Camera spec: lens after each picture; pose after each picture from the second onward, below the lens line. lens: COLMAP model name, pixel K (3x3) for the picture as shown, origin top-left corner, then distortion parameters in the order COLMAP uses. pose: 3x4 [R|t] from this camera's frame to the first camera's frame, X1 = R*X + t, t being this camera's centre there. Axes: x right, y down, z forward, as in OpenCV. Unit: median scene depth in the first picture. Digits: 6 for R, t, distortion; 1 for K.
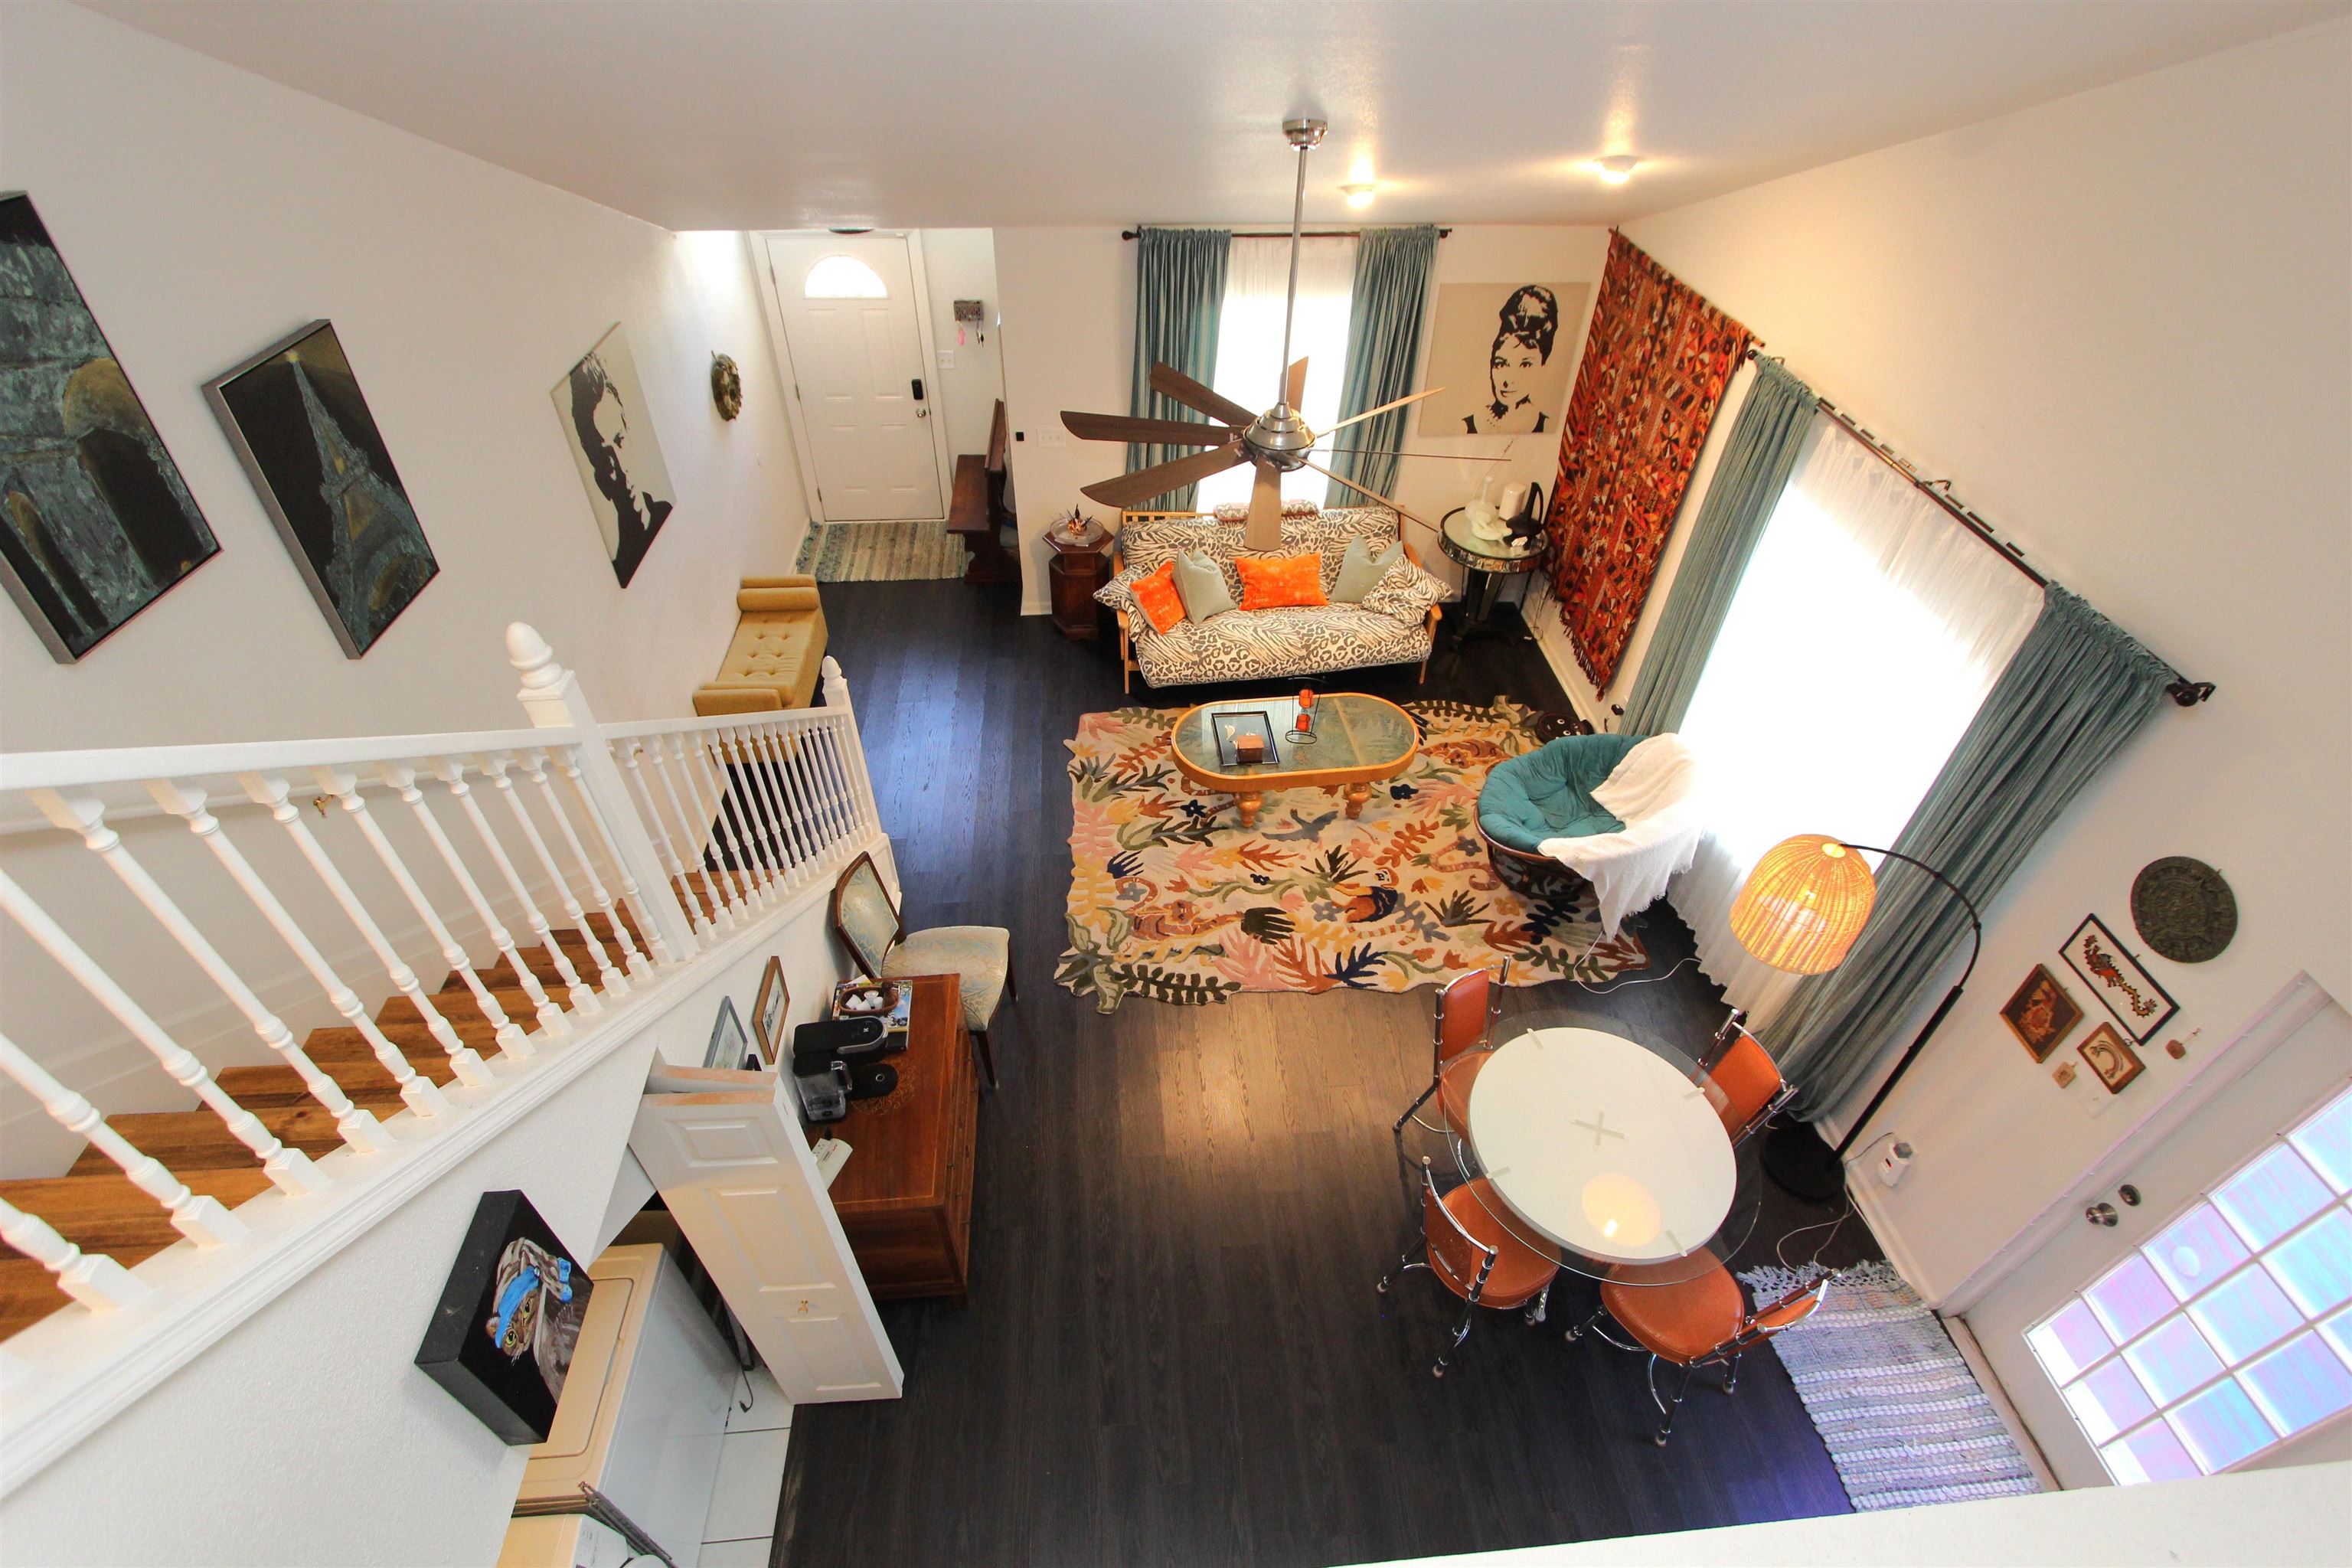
lens RADIAL K [[1120.7, 0, 1183.3], [0, 1120.7, 786.3], [0, 0, 1]] dist [-0.005047, 0.000671]
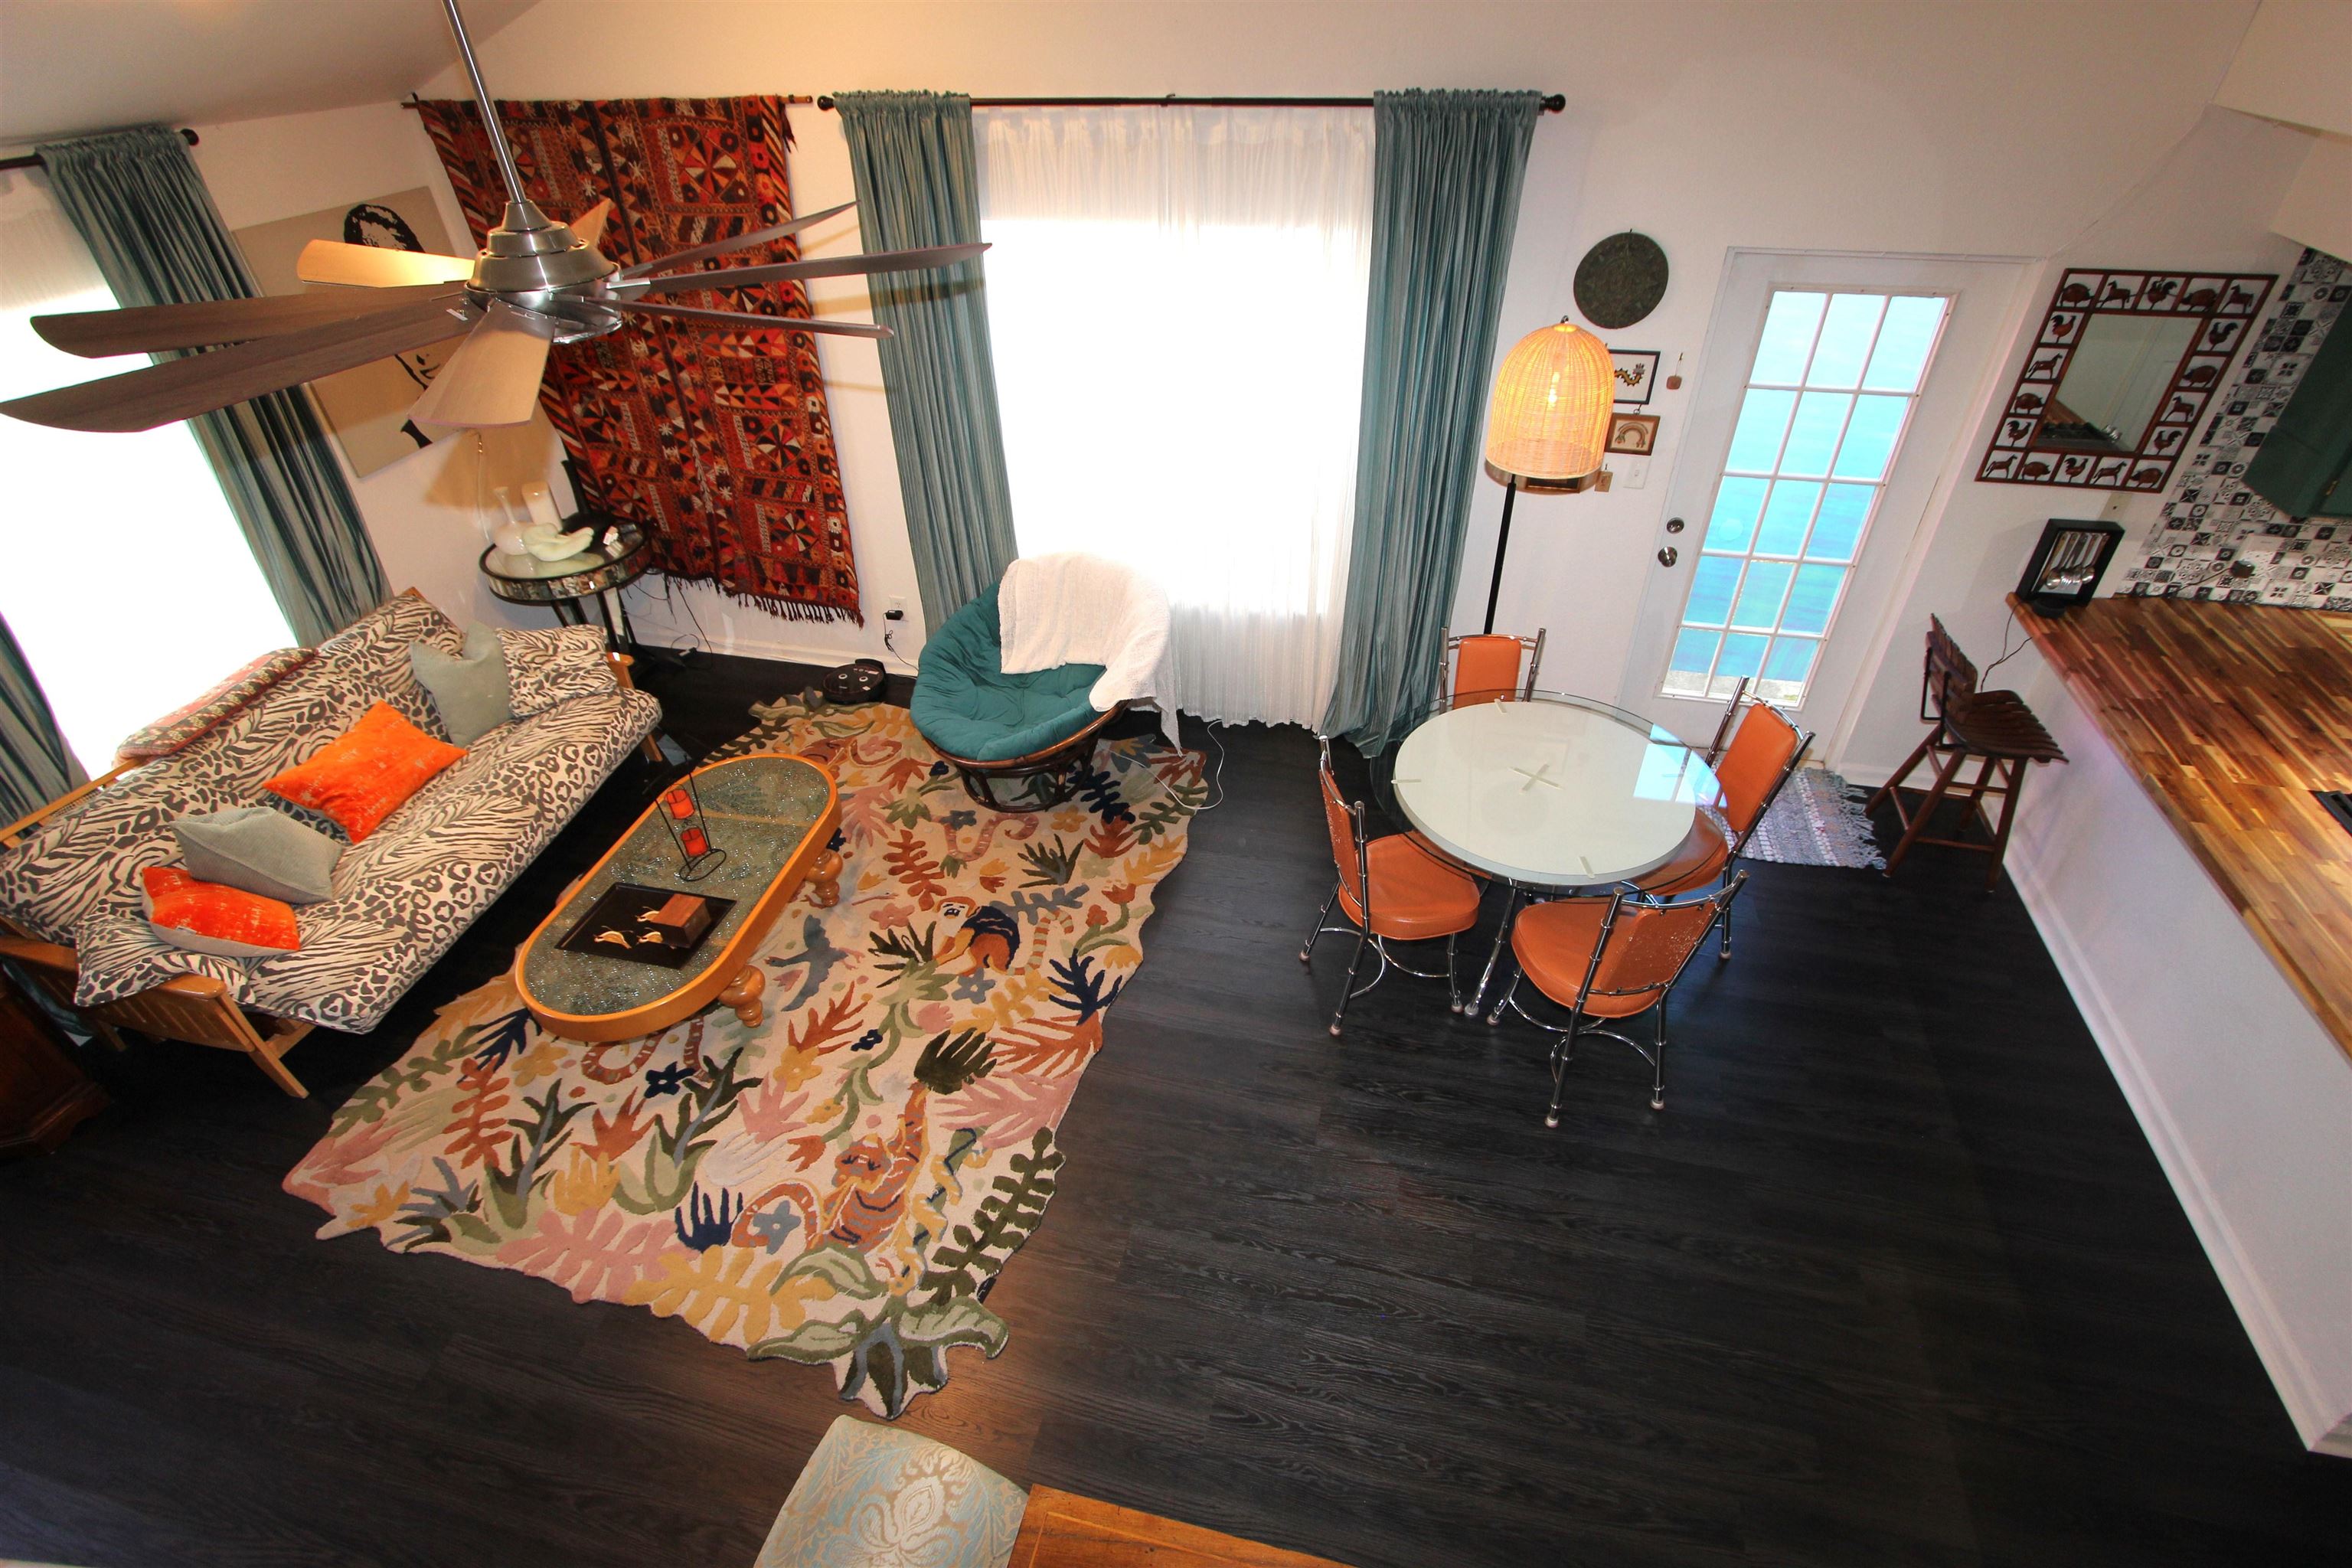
lens RADIAL K [[1120.7, 0, 1170.8], [0, 1120.7, 795.8], [0, 0, 1]] dist [-0.005047, 0.000671]
pose [[0.327597, -0.592047, 0.736315, -0.259639], [0.648215, 0.707818, 0.280733, -0.081619], [-0.687385, 0.385323, 0.615653, 0.446392]]
